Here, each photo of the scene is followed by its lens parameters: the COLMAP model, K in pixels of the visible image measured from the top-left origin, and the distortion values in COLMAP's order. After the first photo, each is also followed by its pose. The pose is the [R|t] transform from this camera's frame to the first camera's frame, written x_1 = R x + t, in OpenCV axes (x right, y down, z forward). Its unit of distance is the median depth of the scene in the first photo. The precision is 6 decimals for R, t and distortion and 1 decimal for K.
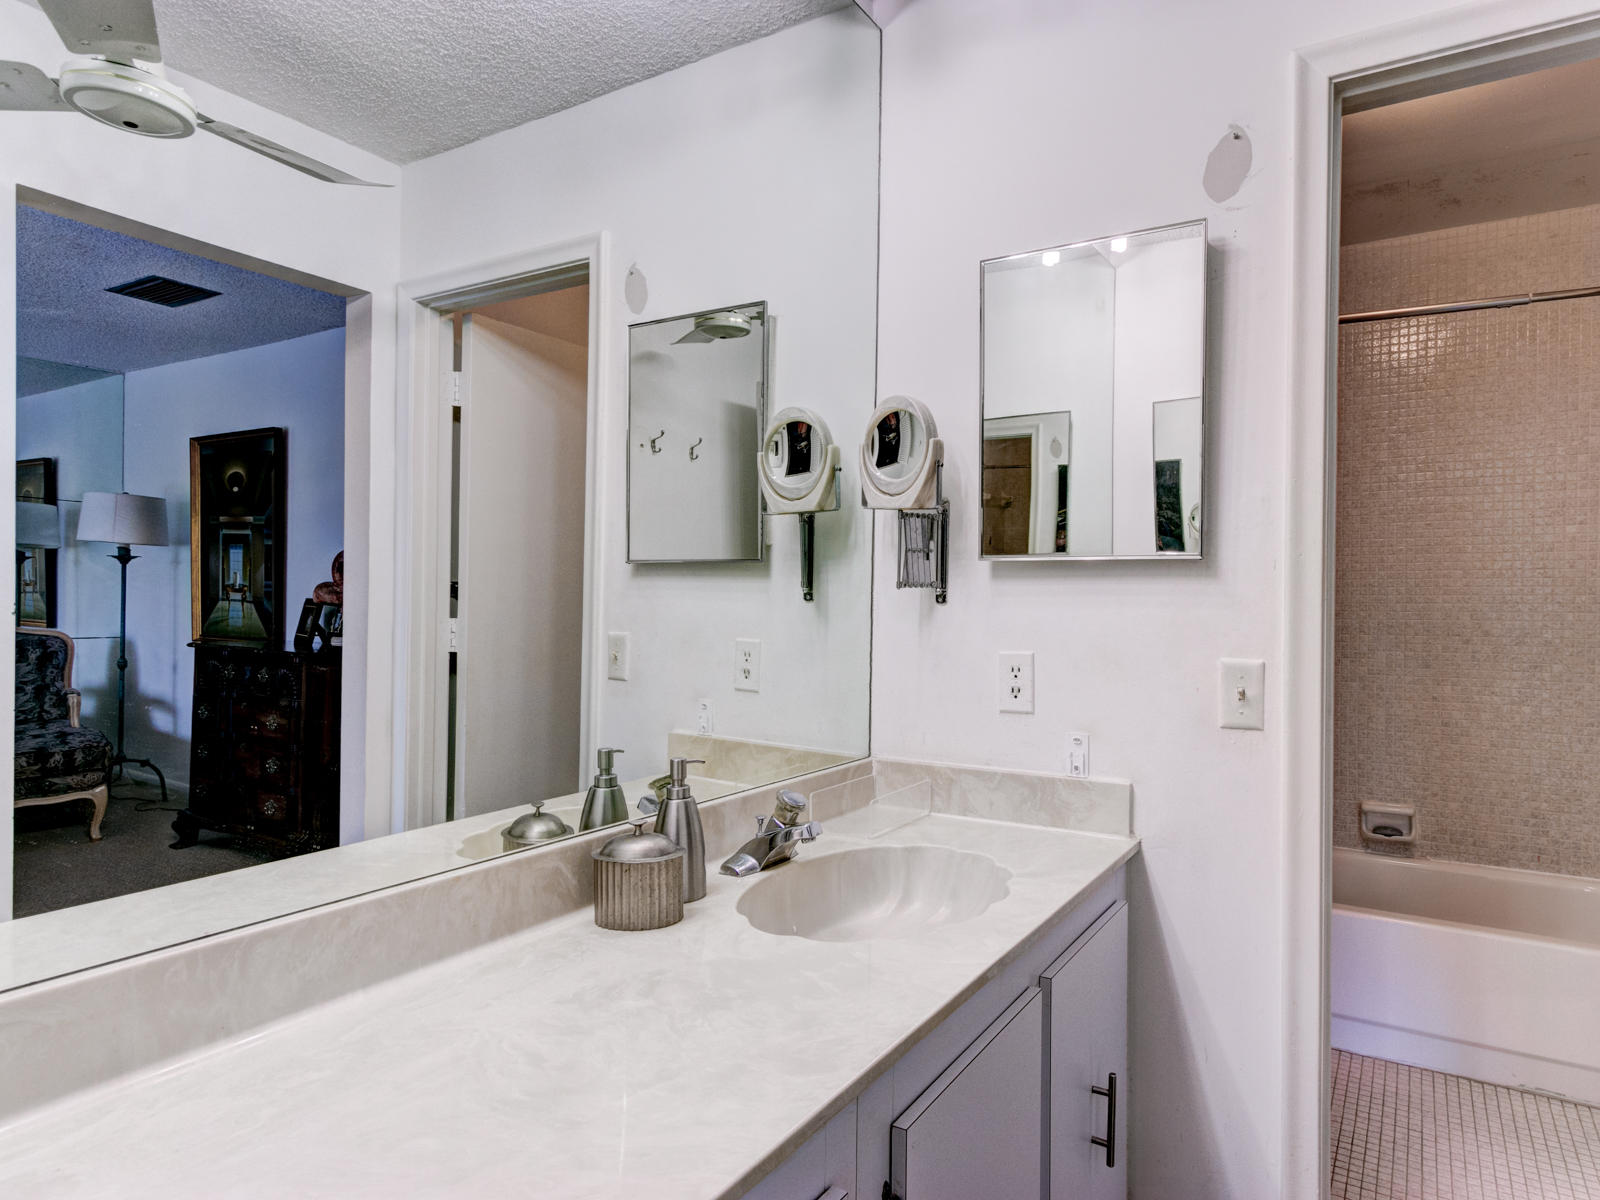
lens RADIAL K [[954.5, 0, 768.1], [0, 954.5, 594.6], [0, 0, 1]] dist [-0.006356, -0.001734]
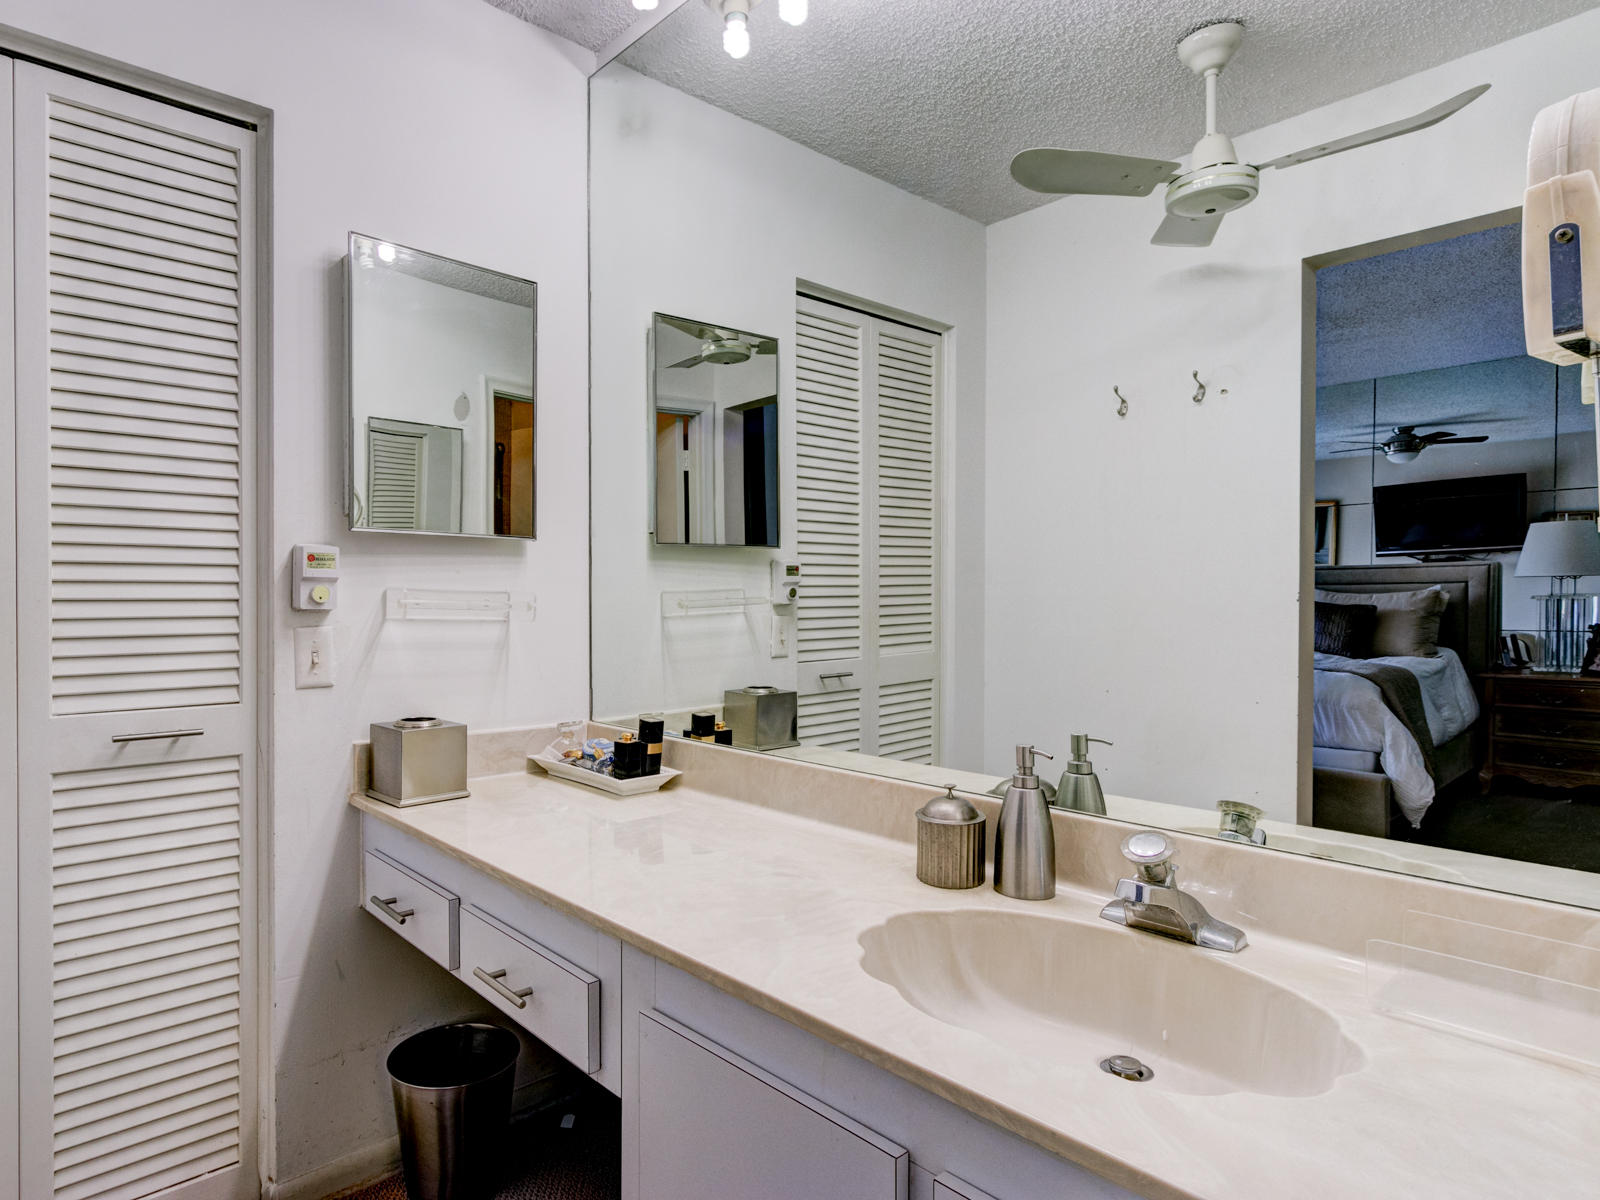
lens RADIAL K [[954.5, 0, 768.1], [0, 954.5, 594.6], [0, 0, 1]] dist [-0.006356, -0.001734]
pose [[-0.233732, 0.000159, -0.972301, 1.112543], [-0.001748, 0.999998, 0.000584, 0.031369], [0.972299, 0.001836, -0.233732, 1.246252]]
